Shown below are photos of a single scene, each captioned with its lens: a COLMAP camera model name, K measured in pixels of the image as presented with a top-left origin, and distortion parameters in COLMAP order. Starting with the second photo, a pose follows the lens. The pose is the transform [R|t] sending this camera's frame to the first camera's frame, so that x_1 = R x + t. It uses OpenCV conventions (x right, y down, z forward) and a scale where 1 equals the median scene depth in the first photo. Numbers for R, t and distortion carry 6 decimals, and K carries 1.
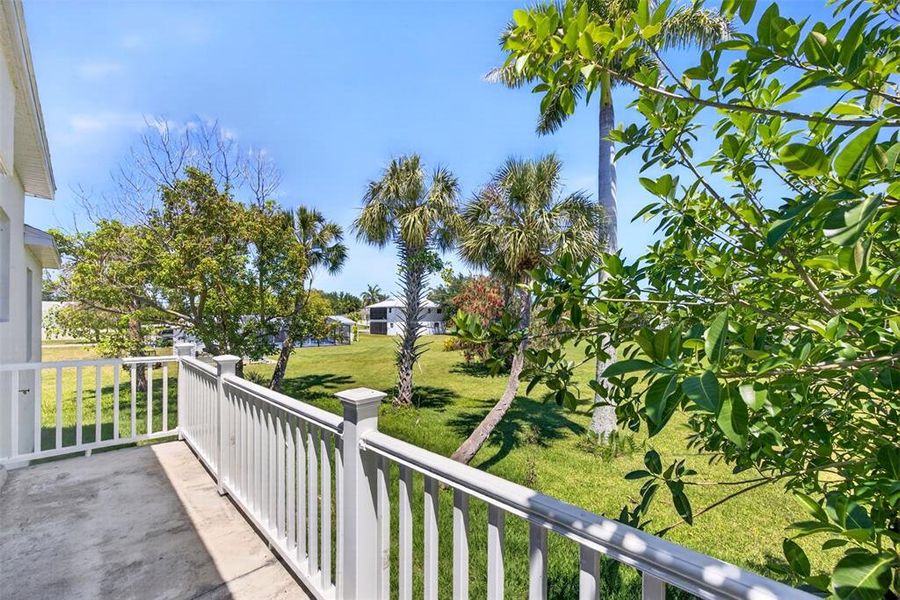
lens RADIAL K [[363.5, 0, 448.1], [0, 363.5, 295.3], [0, 0, 1]] dist [-0.001190, 0.005977]
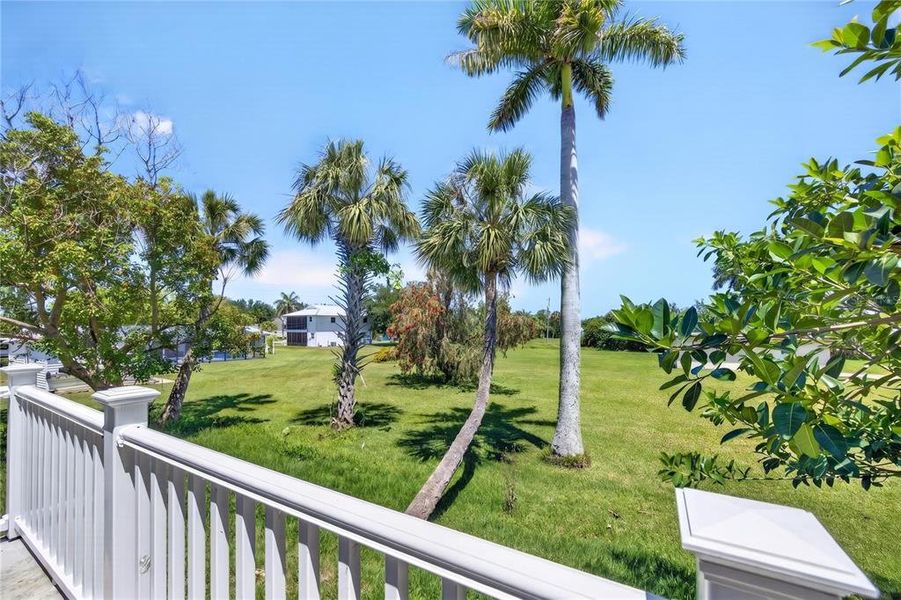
lens RADIAL K [[359.7, 0, 447.0], [0, 359.7, 310.0], [0, 0, 1]] dist [0.013214, 0.000325]
pose [[0.975008, 0.006213, 0.222082, -0.070453], [-0.008760, 0.999907, 0.010487, 0.012182], [-0.221996, -0.012171, 0.974972, 0.100836]]
